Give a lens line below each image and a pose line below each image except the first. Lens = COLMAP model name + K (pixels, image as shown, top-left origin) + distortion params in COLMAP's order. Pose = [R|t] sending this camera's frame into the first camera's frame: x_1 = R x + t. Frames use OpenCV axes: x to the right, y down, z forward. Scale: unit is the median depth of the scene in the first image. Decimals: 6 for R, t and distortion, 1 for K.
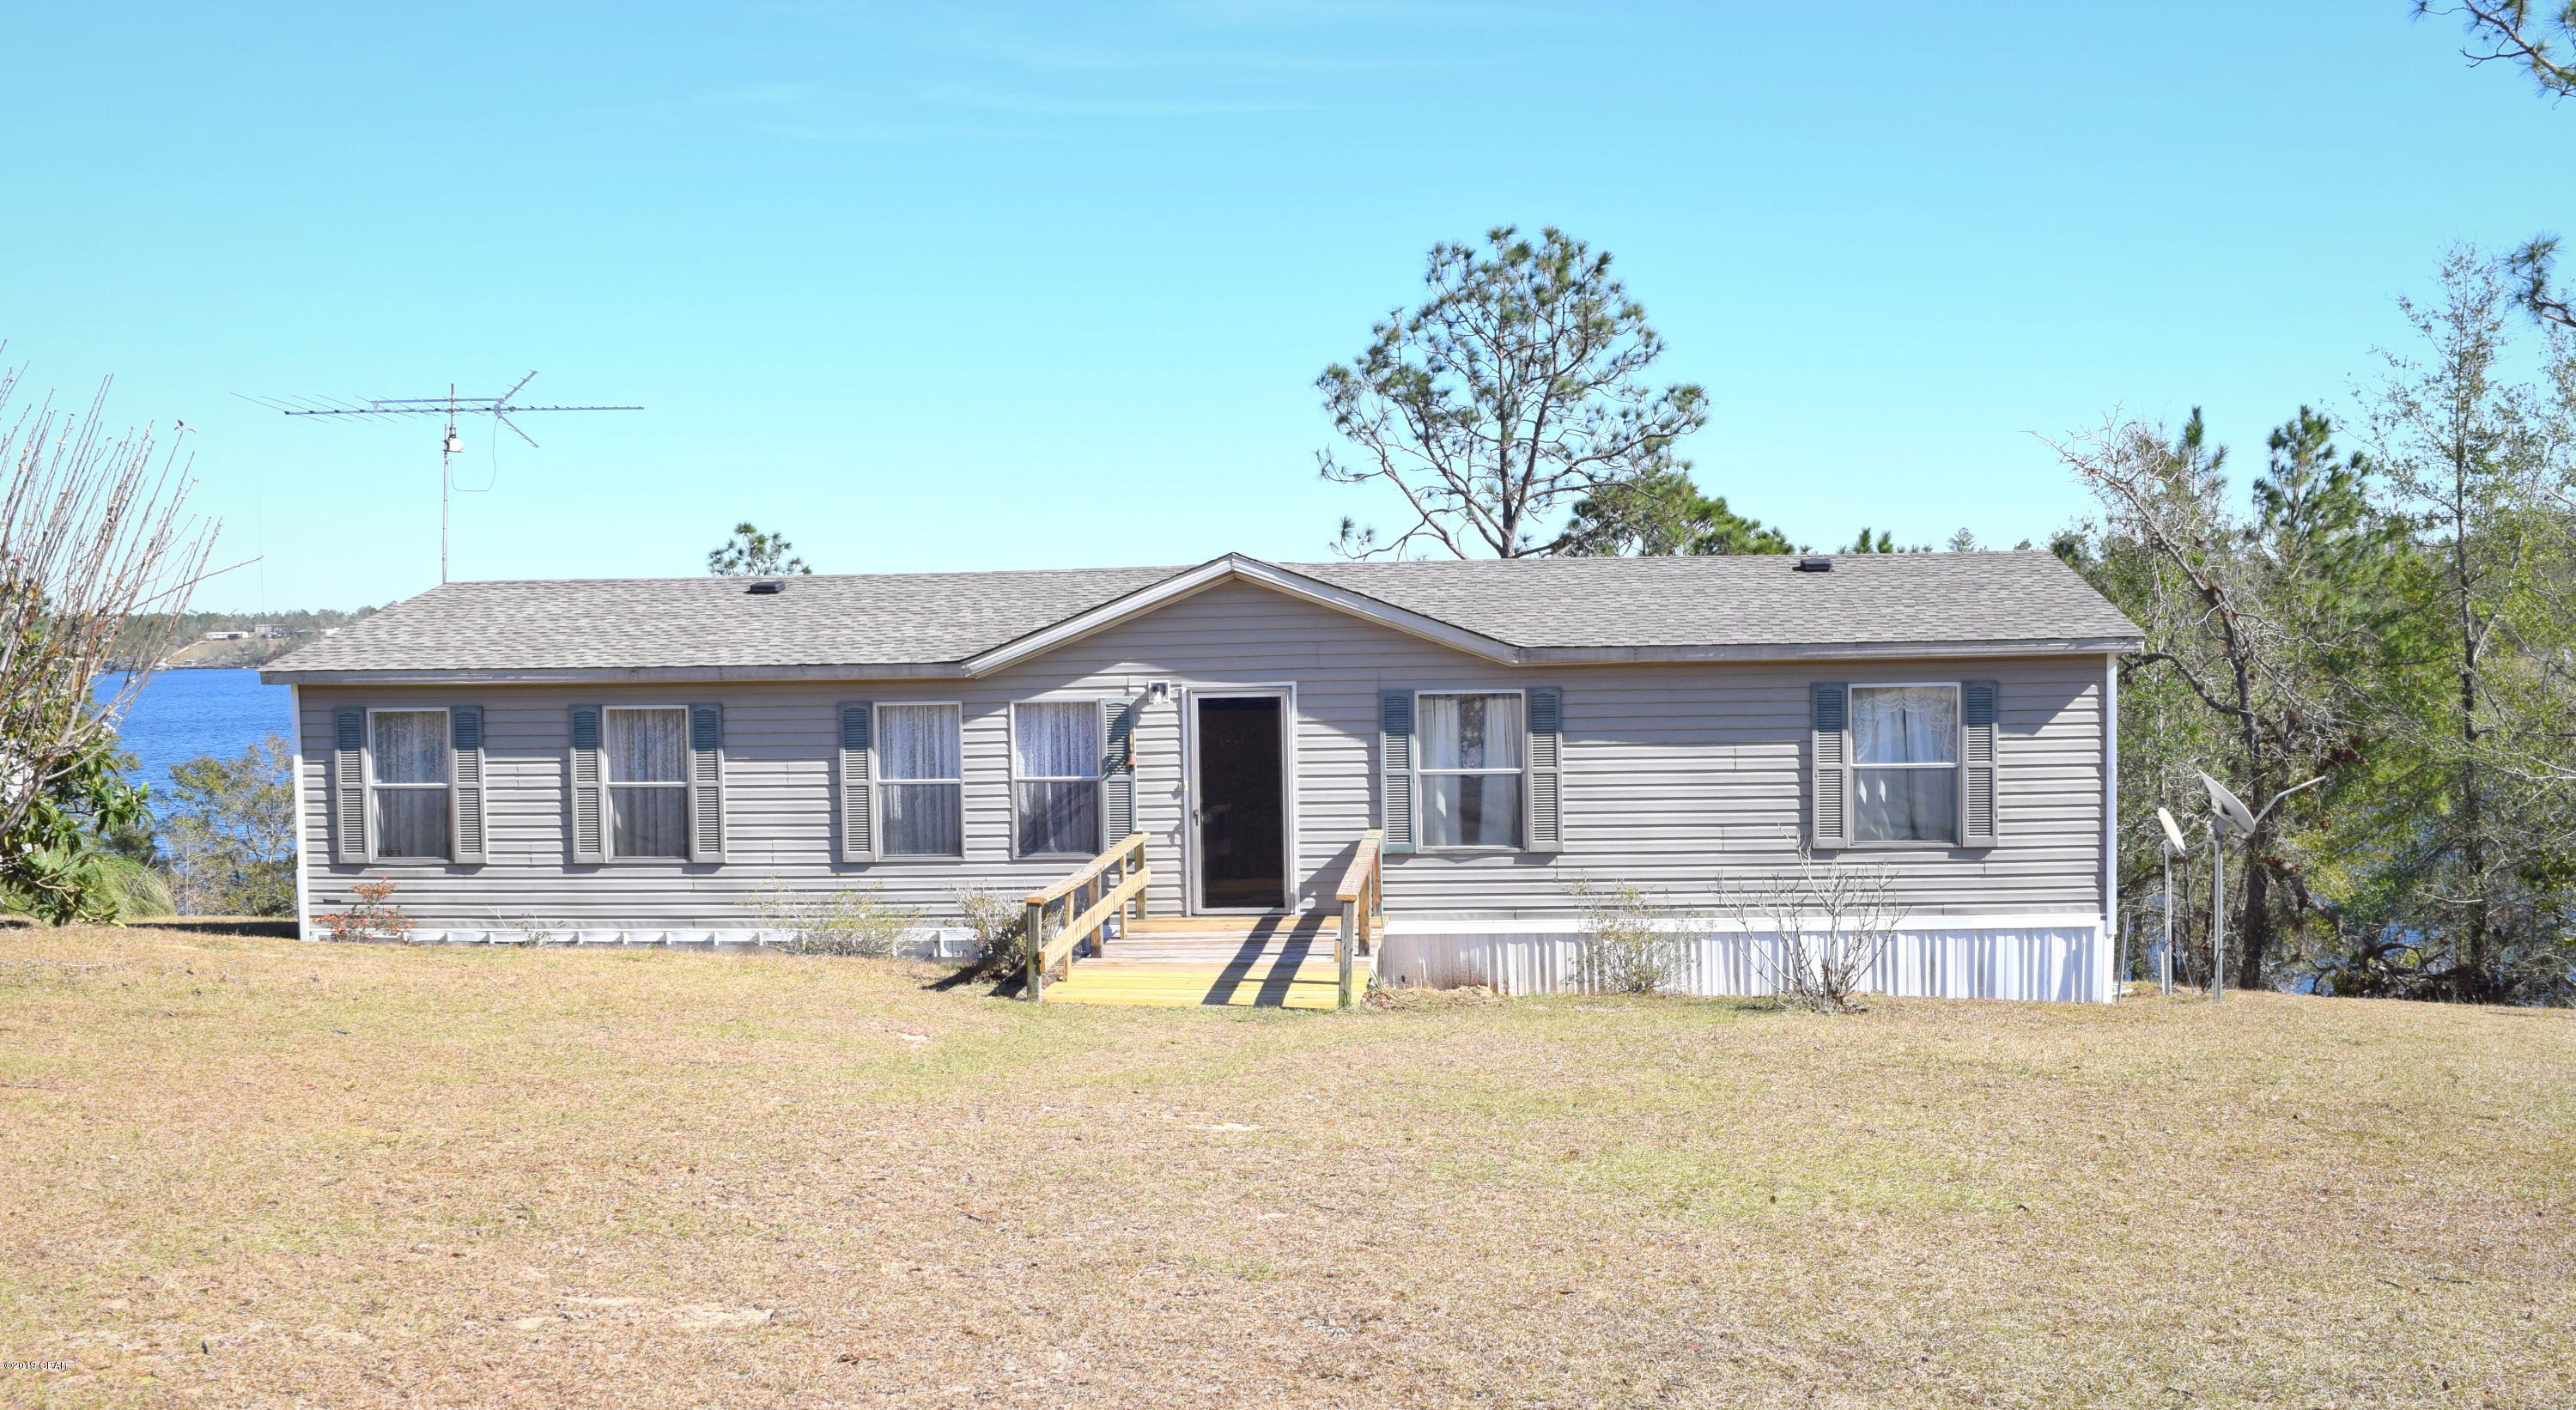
lens RADIAL K [[2650.2, 0, 1288.0], [0, 2650.2, 705.0], [0, 0, 1]] dist [0.000189, 0.000145]
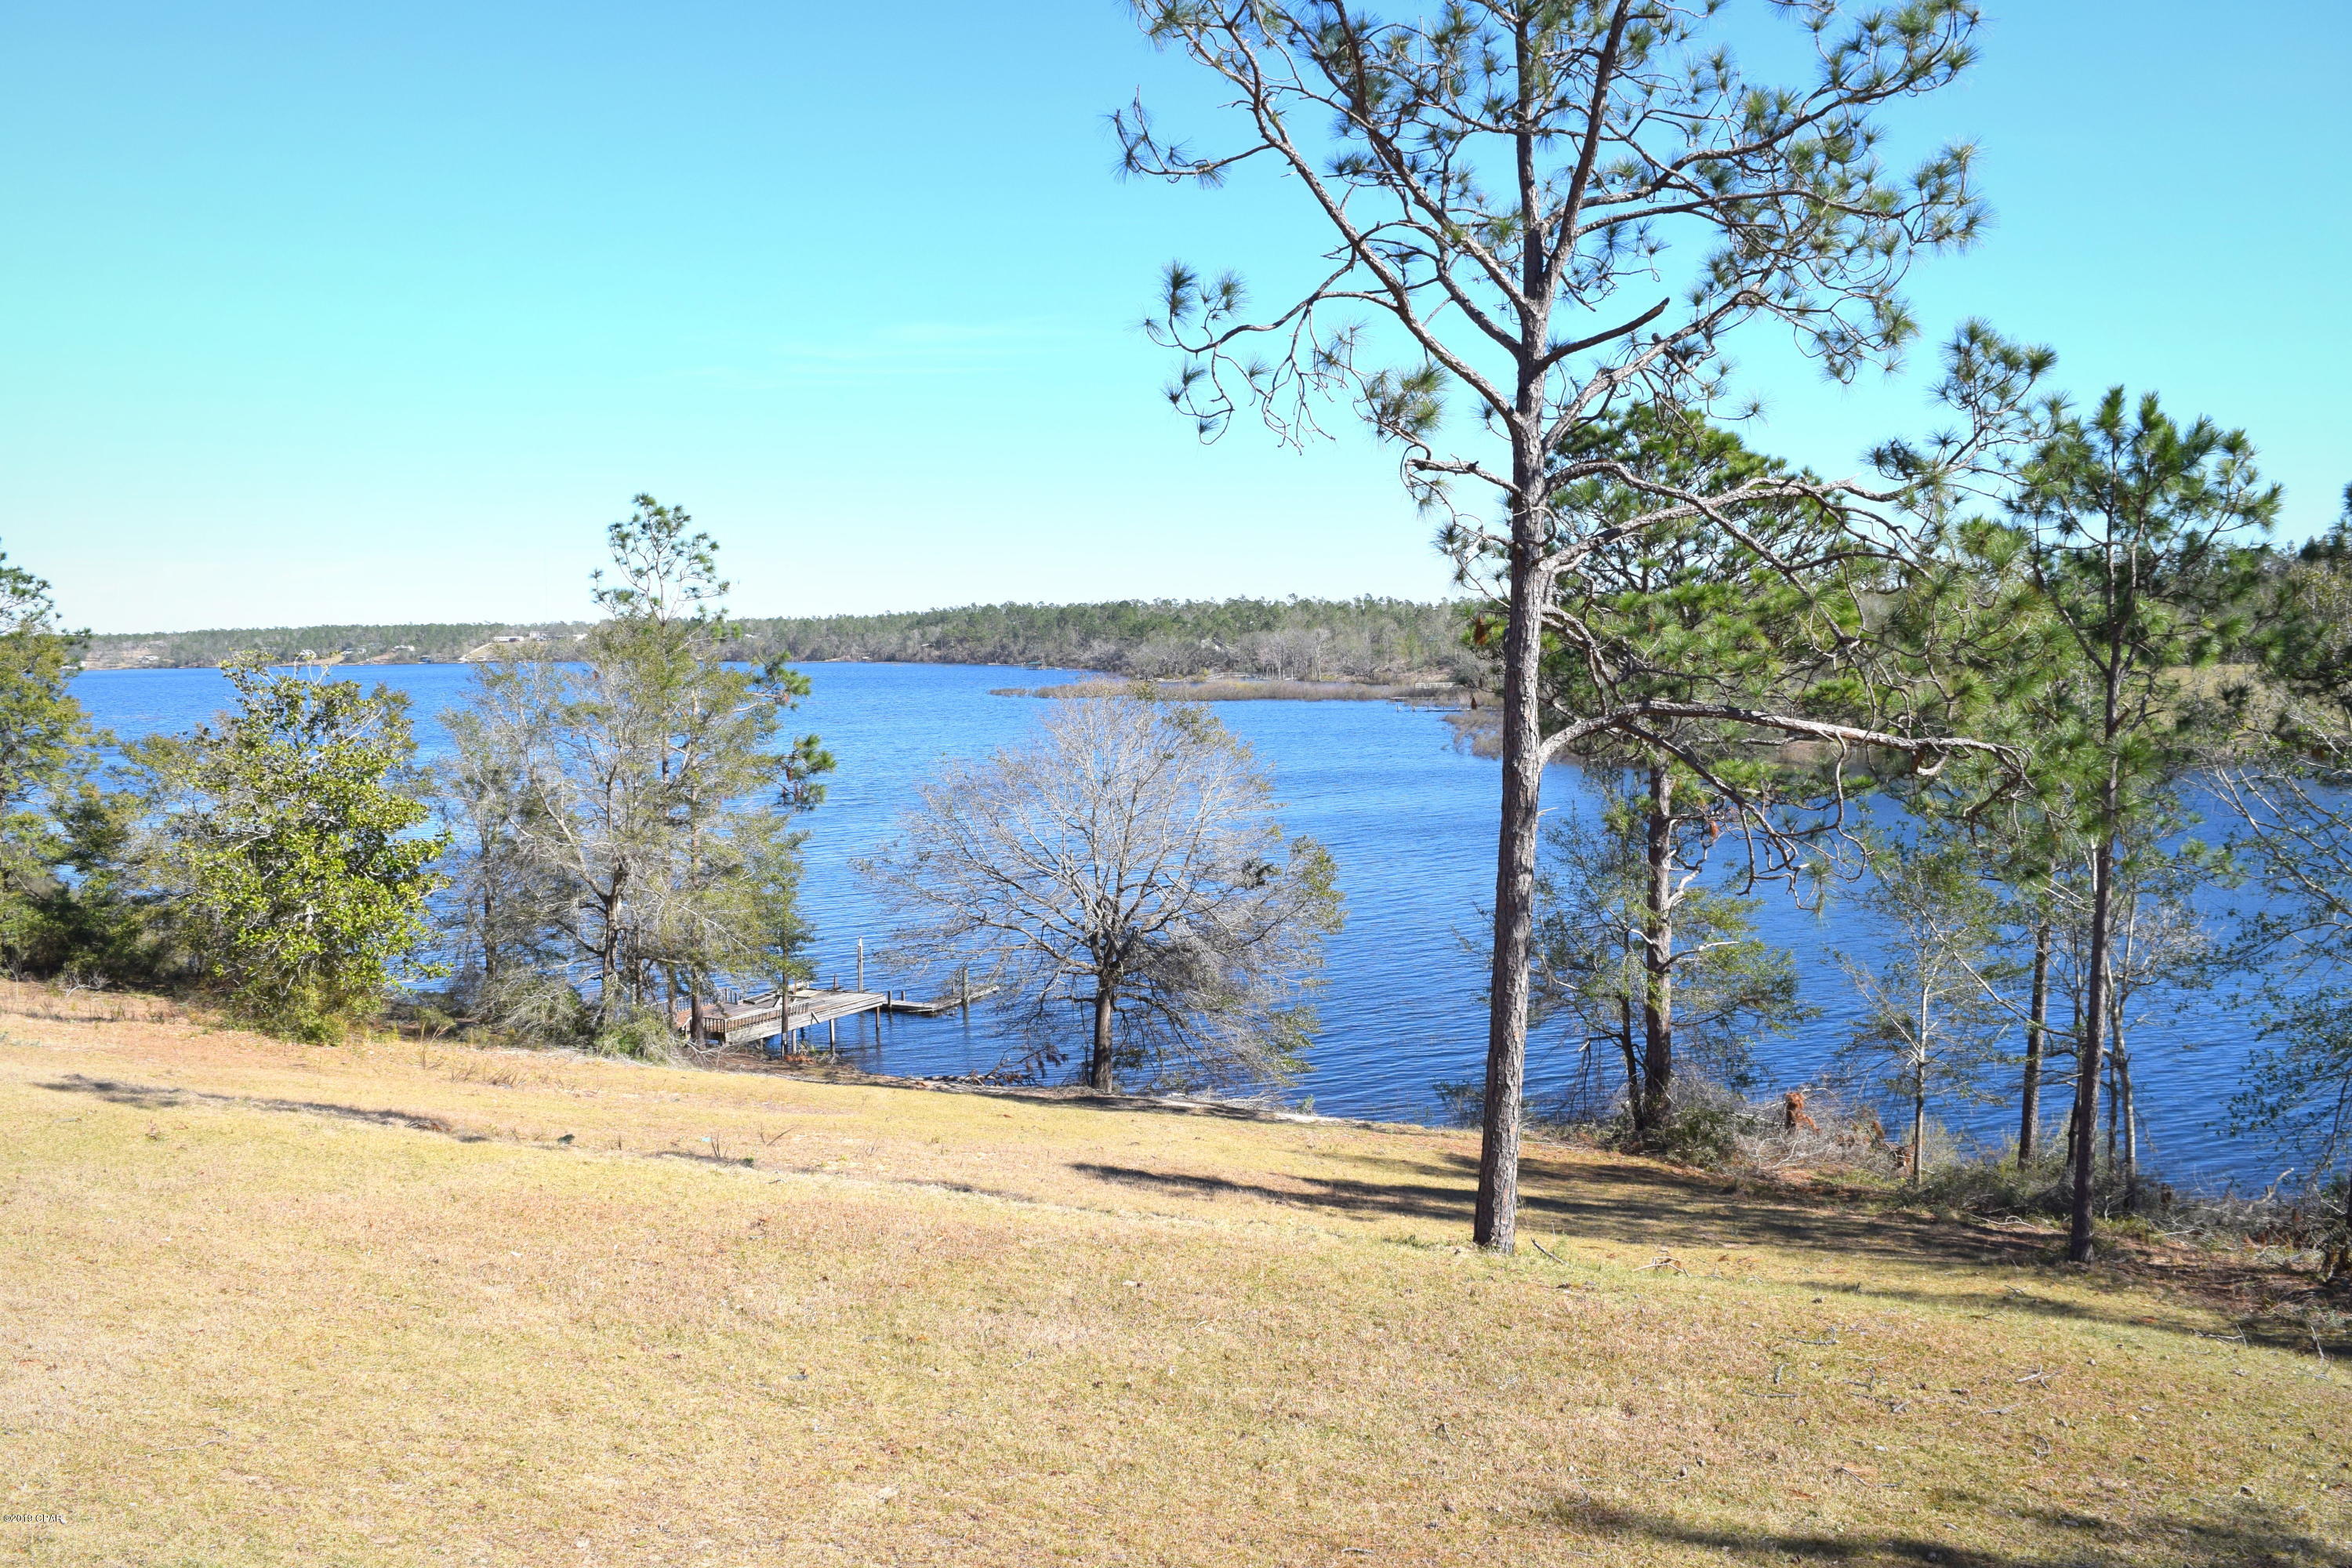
lens RADIAL K [[1896.2, 0, 1176.0], [0, 1896.2, 784.0], [0, 0, 1]] dist [-0.094326, 0.020069]
pose [[0.998919, 0.010657, -0.045240, 0.031855], [-0.008485, 0.998814, 0.047938, 0.002515], [0.045697, -0.047503, 0.997825, 0.583141]]
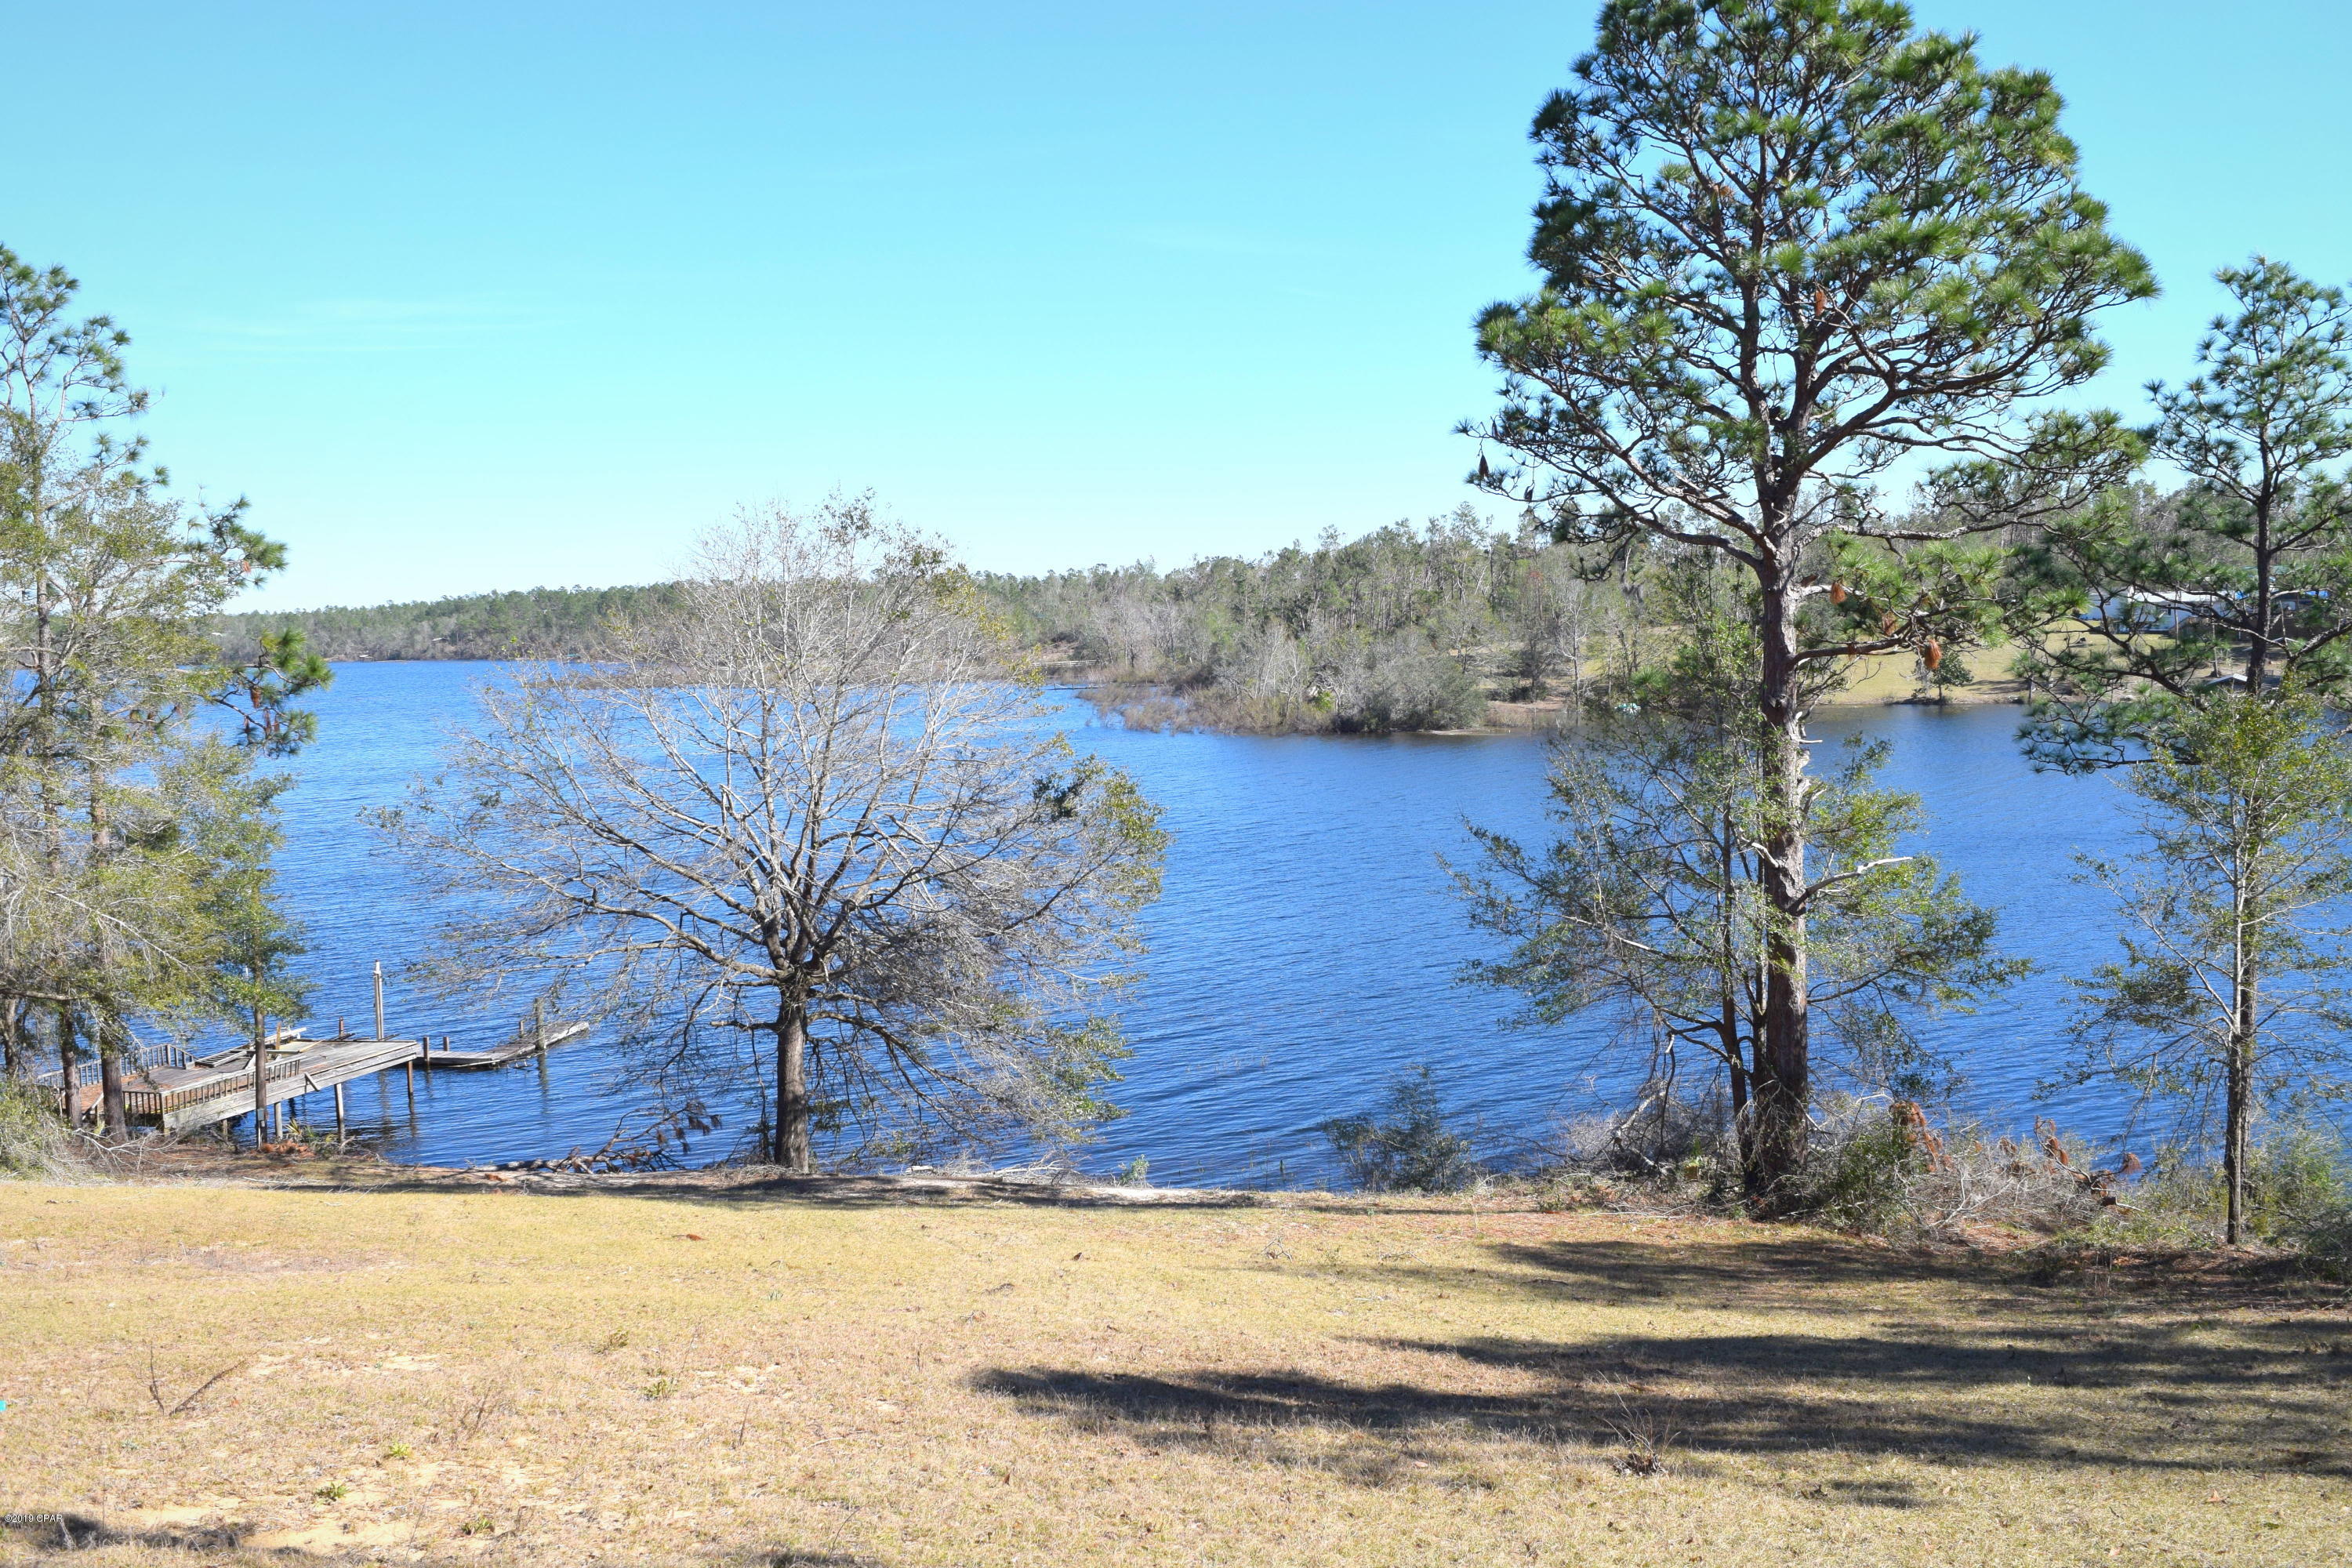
lens RADIAL K [[2108.1, 0, 1176.0], [0, 2108.1, 784.0], [0, 0, 1]] dist [-0.087629, 0.022524]
pose [[0.986504, -0.022819, 0.162138, -0.041393], [0.016088, 0.998958, 0.042710, 0.062594], [-0.162943, -0.039525, 0.985843, 0.897206]]
